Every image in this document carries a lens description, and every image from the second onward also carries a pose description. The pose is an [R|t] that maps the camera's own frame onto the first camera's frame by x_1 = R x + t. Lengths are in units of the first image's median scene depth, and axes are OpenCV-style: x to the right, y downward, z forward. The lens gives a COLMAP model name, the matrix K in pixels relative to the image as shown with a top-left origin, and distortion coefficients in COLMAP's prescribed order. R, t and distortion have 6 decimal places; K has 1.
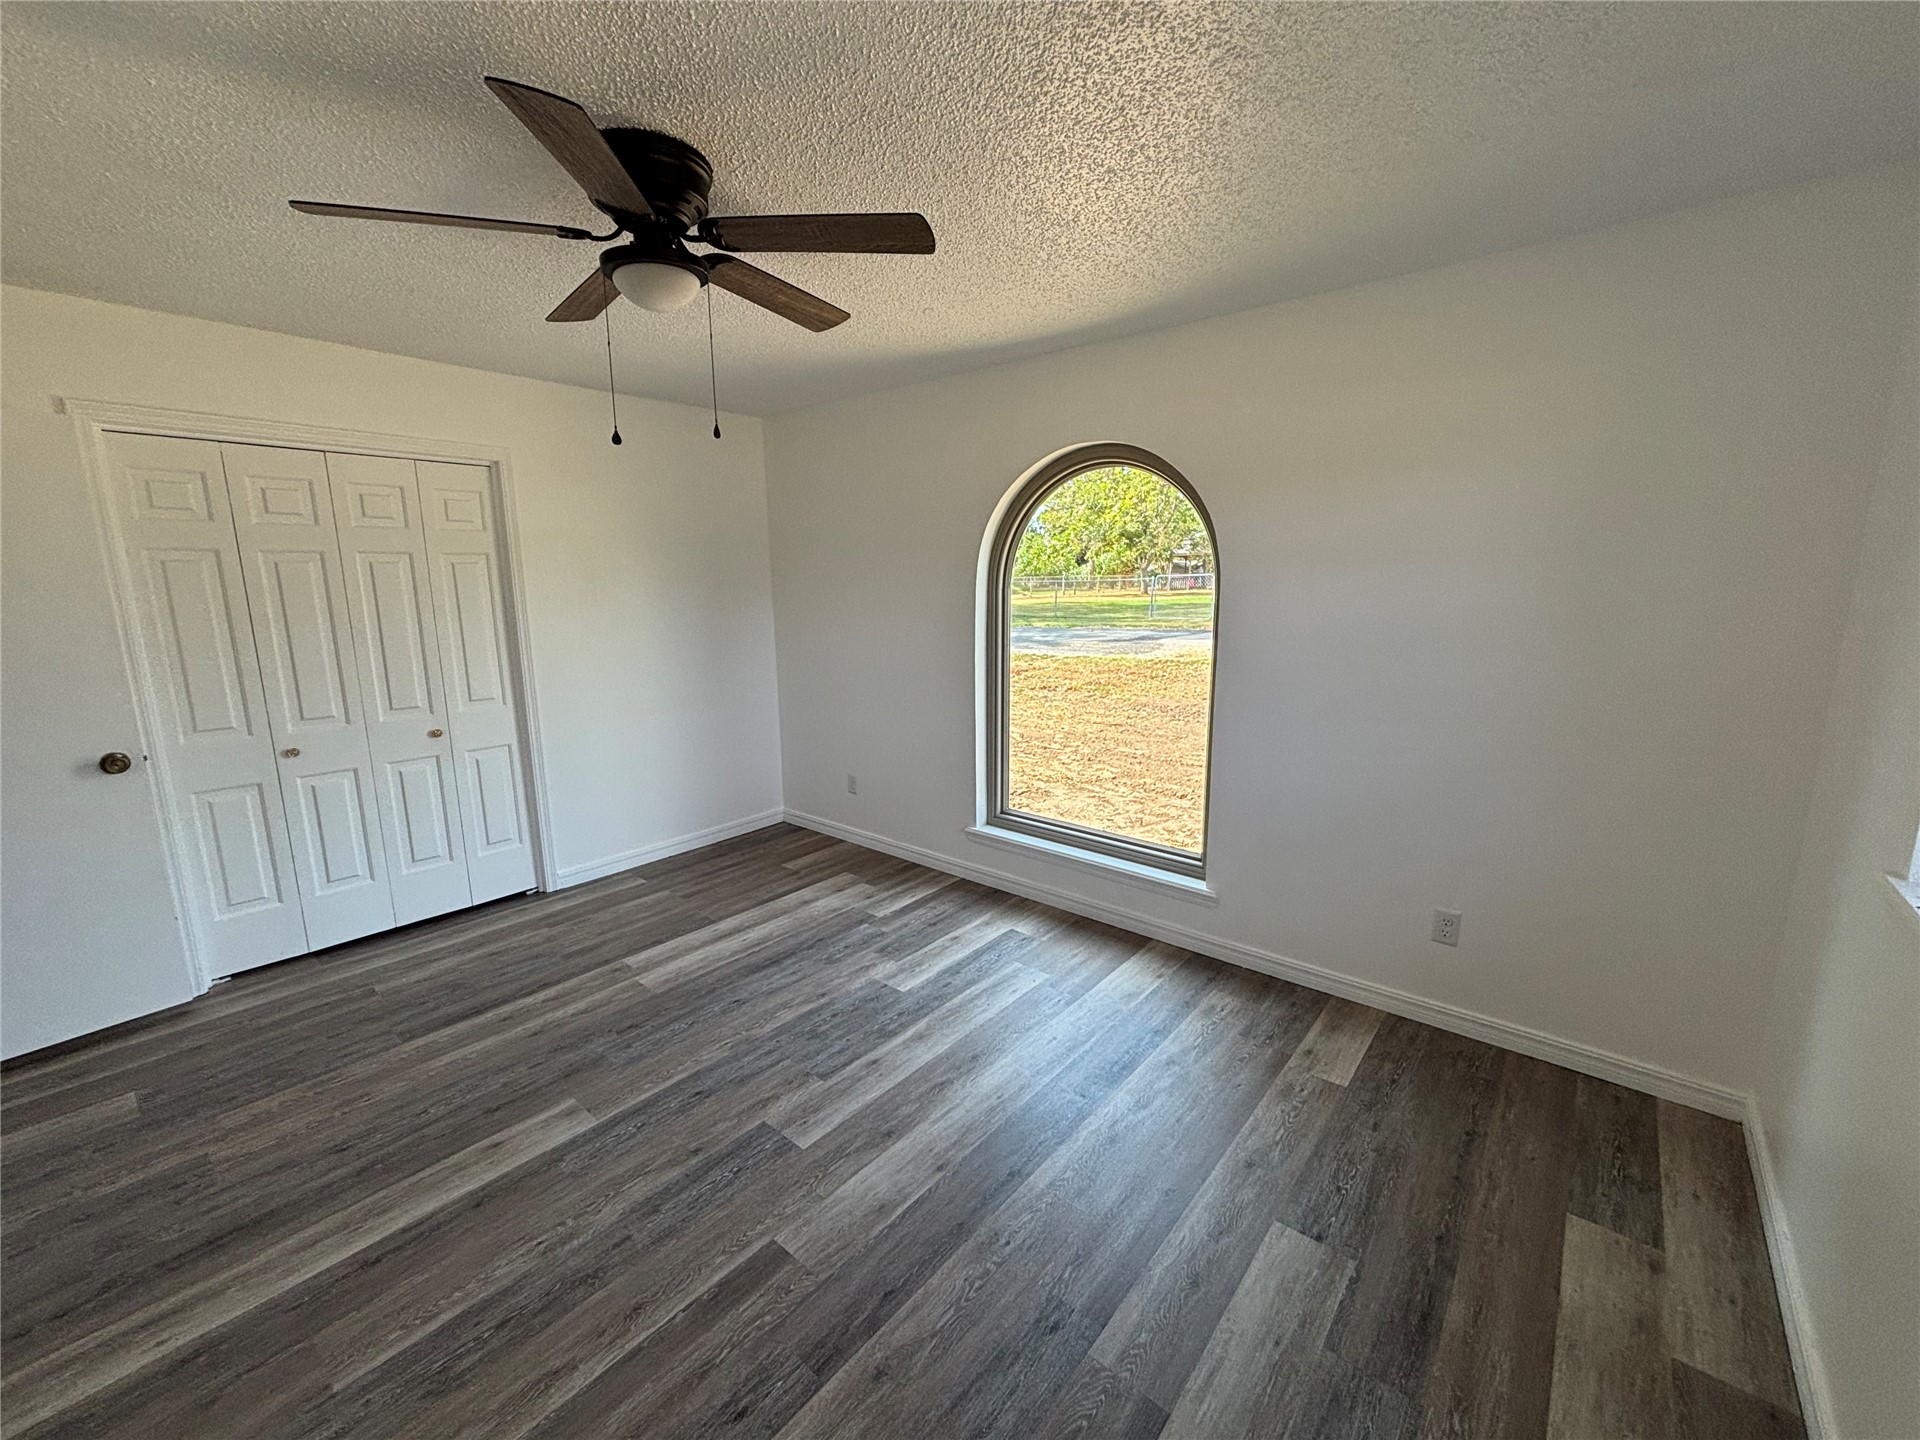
lens RADIAL K [[776.0, 0, 956.5], [0, 776.0, 720.3], [0, 0, 1]] dist [-0.003660, 0.003525]
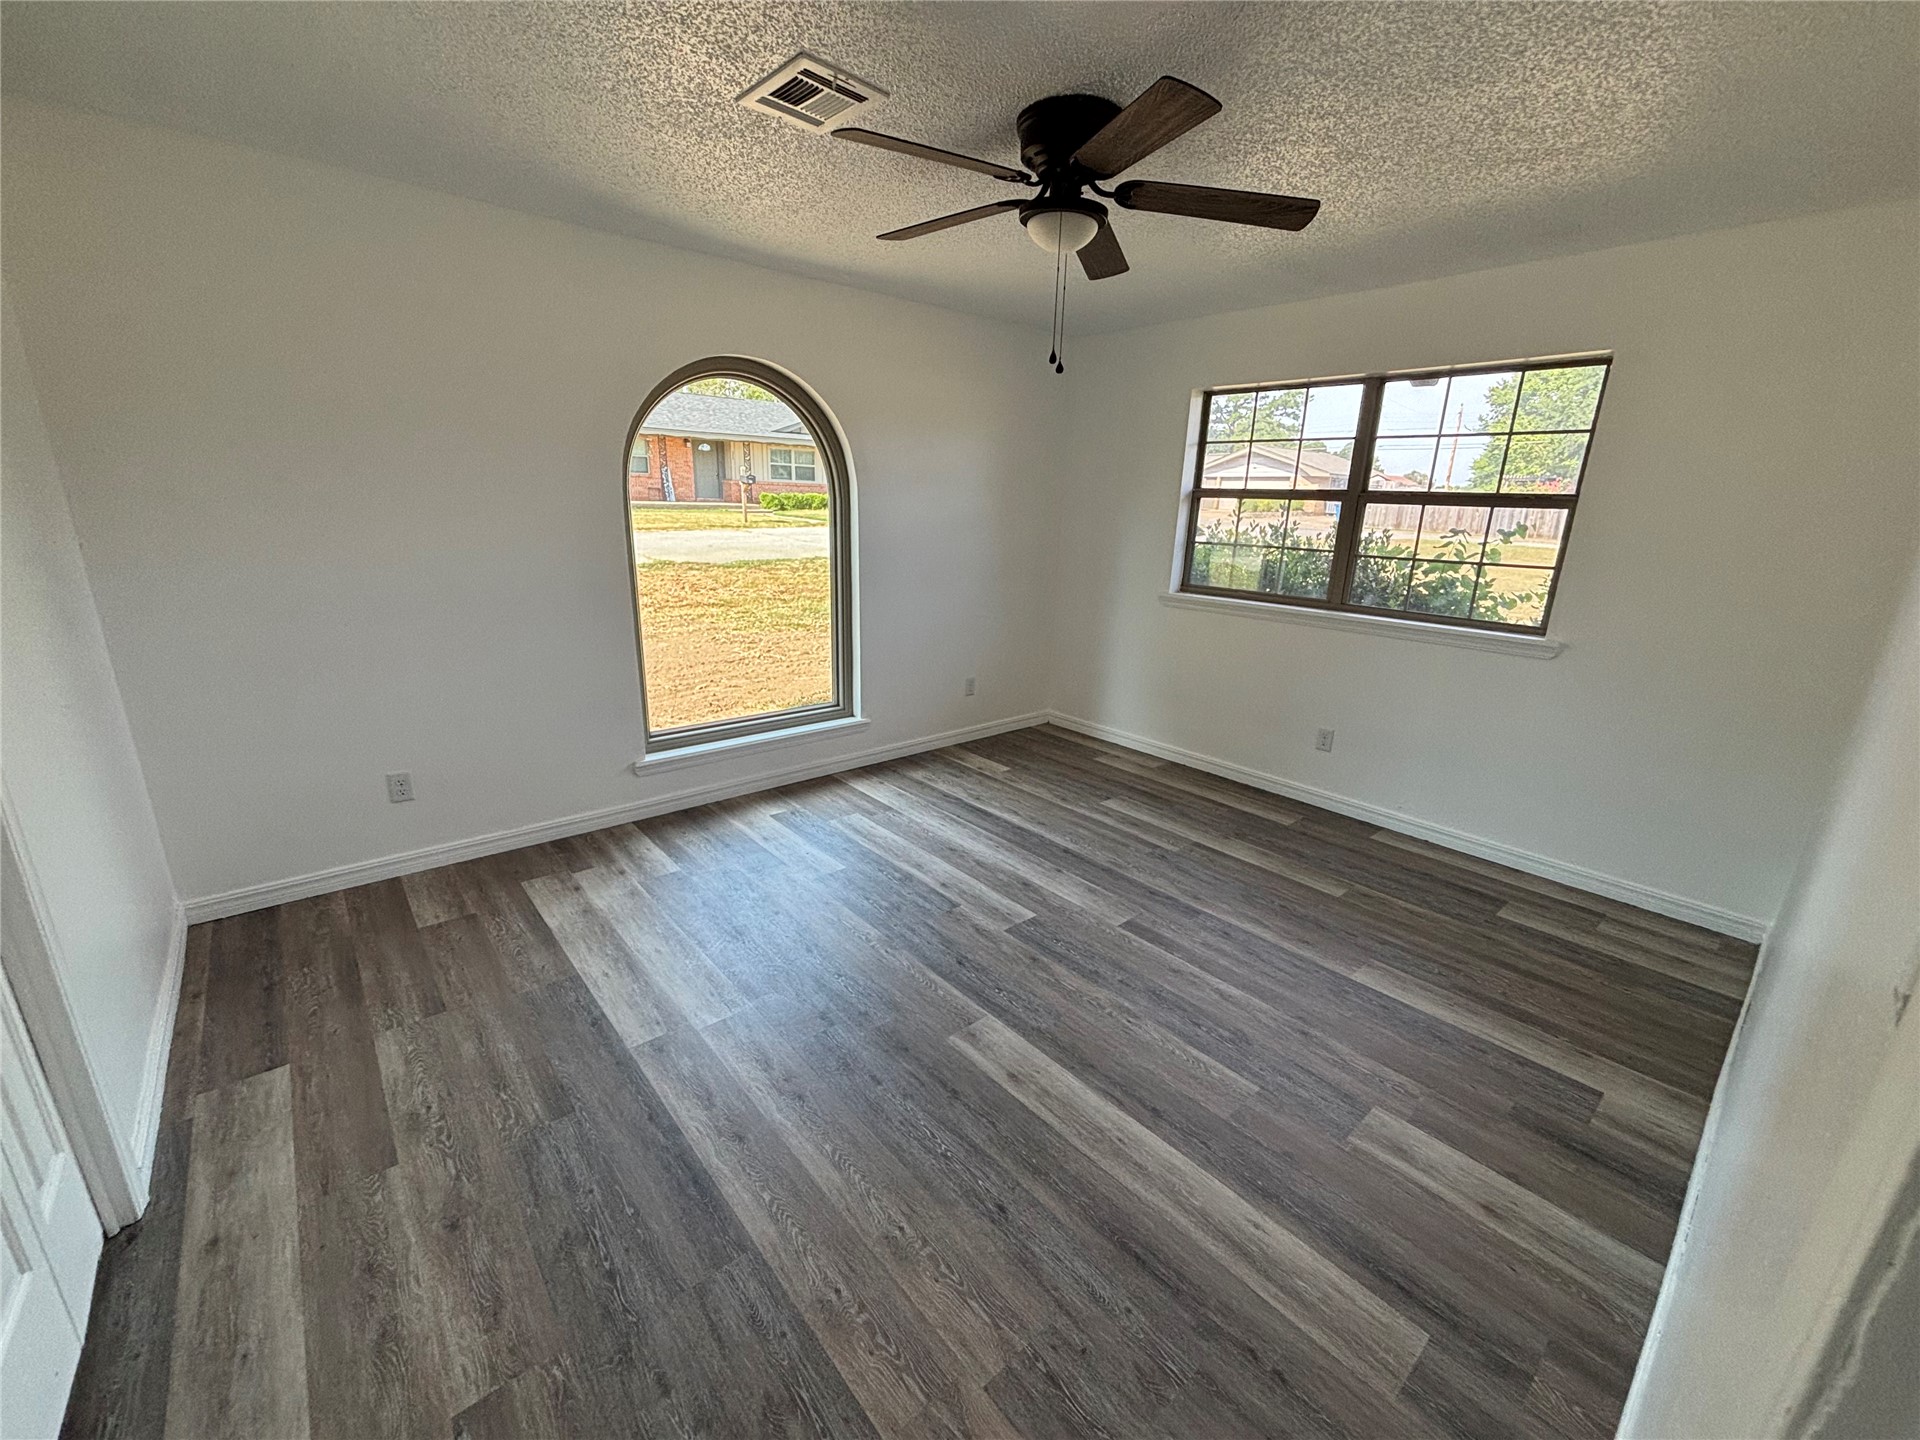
lens RADIAL K [[776.0, 0, 956.5], [0, 776.0, 720.3], [0, 0, 1]] dist [-0.003660, 0.003525]
pose [[0.157079, -0.260851, 0.952514, -1.144599], [0.156918, 0.958827, 0.236702, -0.095201], [-0.975040, 0.112285, 0.191544, 0.674100]]
